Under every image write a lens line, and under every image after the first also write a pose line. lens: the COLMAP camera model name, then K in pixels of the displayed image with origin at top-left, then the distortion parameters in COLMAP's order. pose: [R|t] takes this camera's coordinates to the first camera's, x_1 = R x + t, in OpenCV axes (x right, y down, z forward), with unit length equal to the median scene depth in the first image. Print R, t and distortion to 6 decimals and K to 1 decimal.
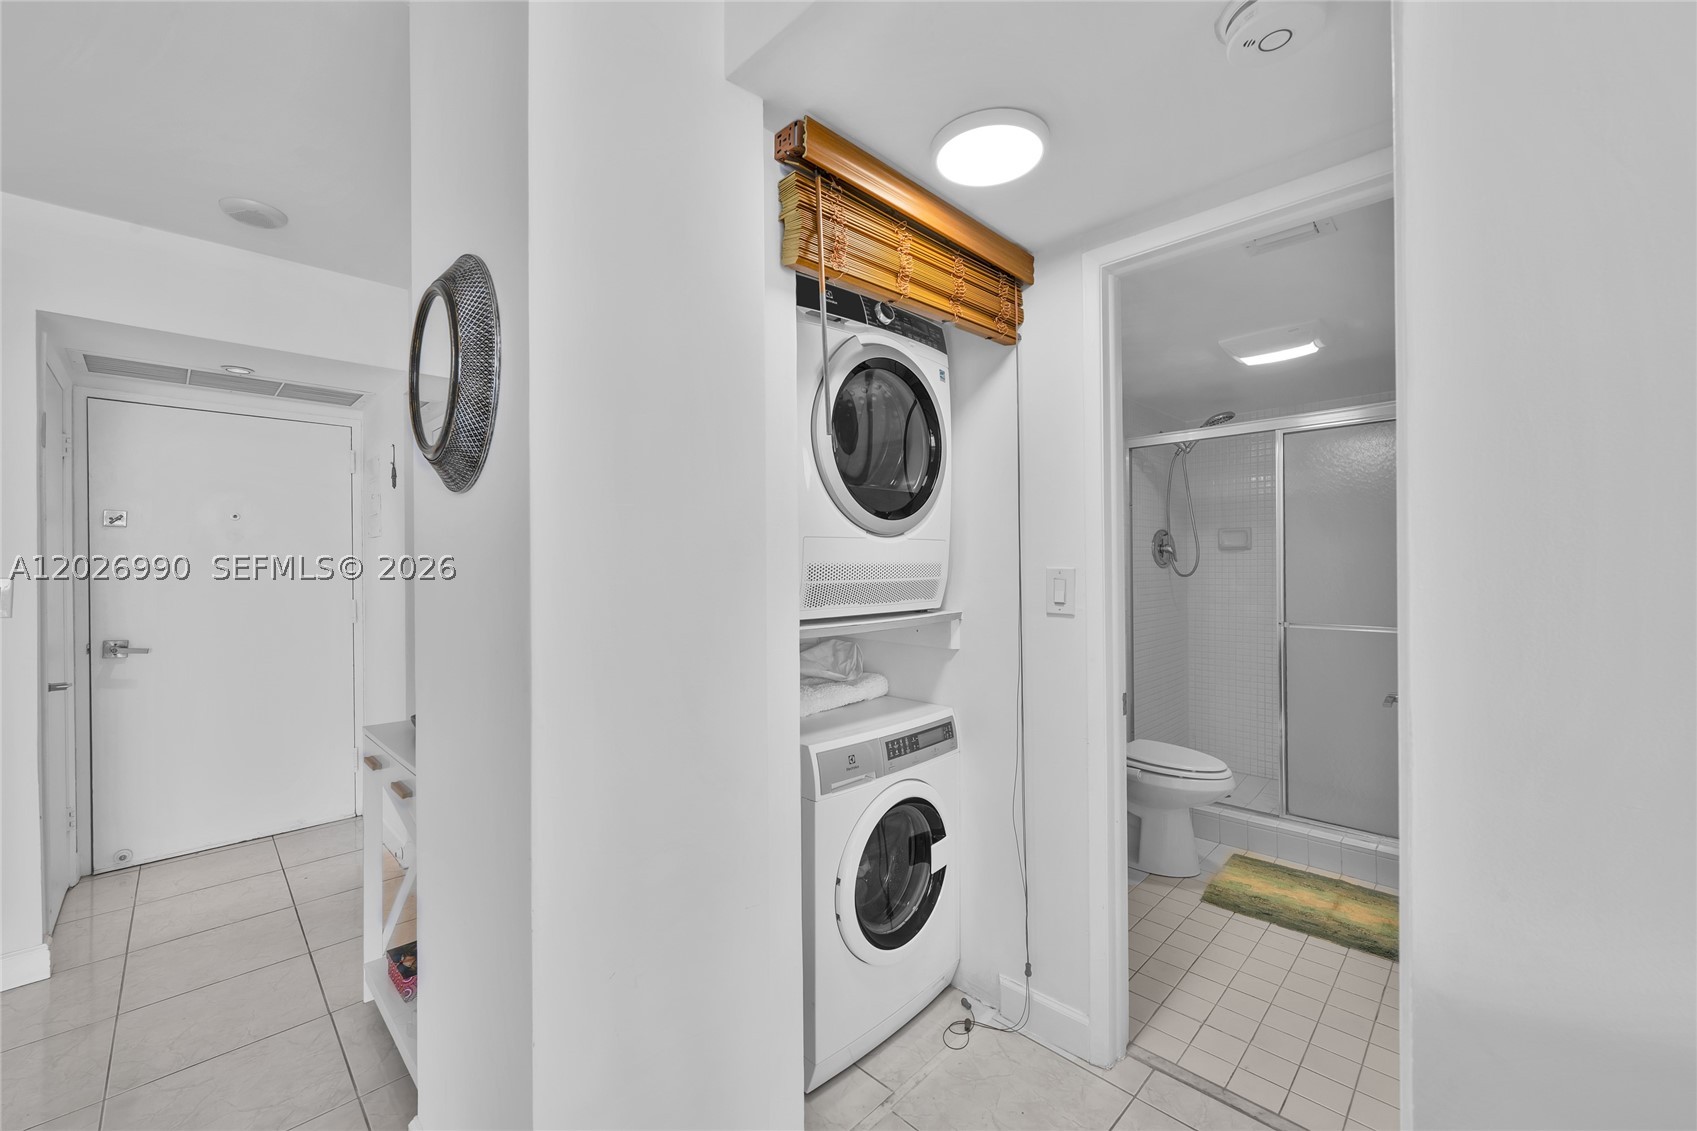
lens RADIAL K [[666.4, 0, 831.4], [0, 666.4, 557.8], [0, 0, 1]] dist [-0.001514, 0.000500]
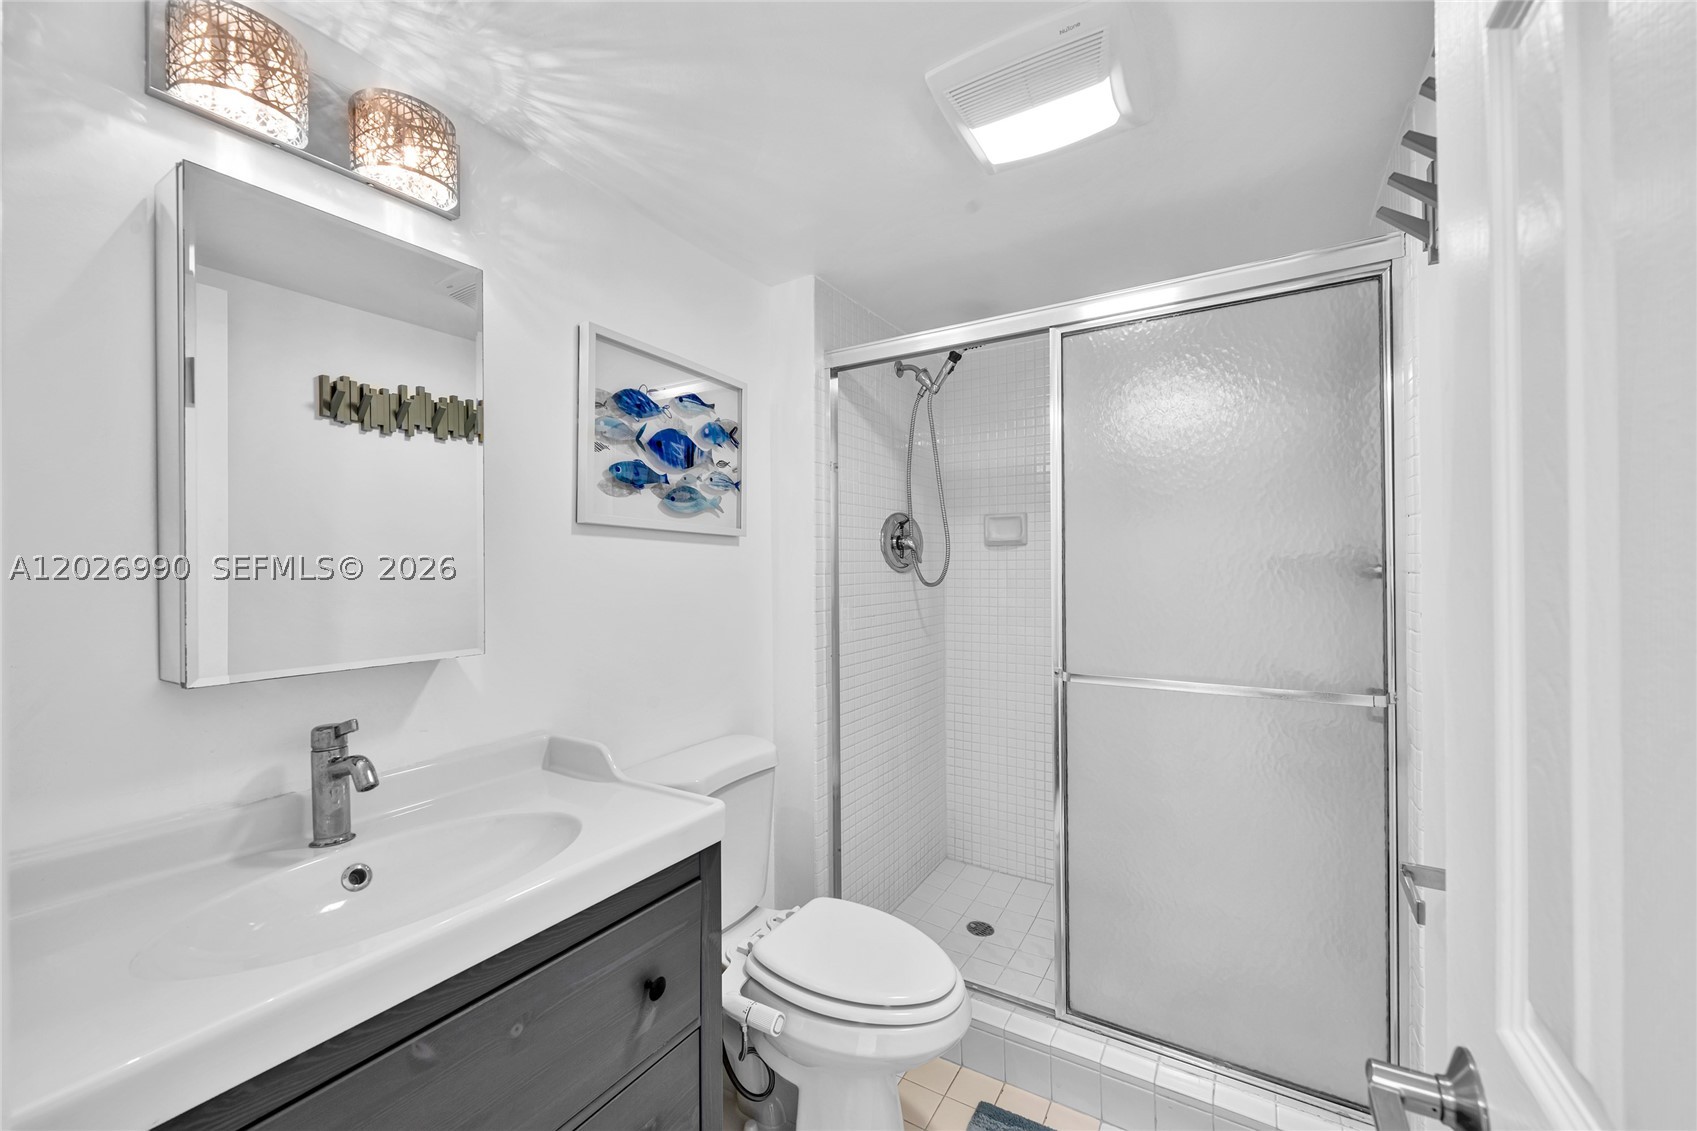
lens RADIAL K [[666.4, 0, 856.5], [0, 666.4, 561.8], [0, 0, 1]] dist [-0.001514, 0.000500]
pose [[0.958016, -0.002960, 0.286700, 0.274972], [0.000570, 0.999964, 0.008418, -0.000546], [-0.286715, -0.007901, 0.957983, 0.400150]]
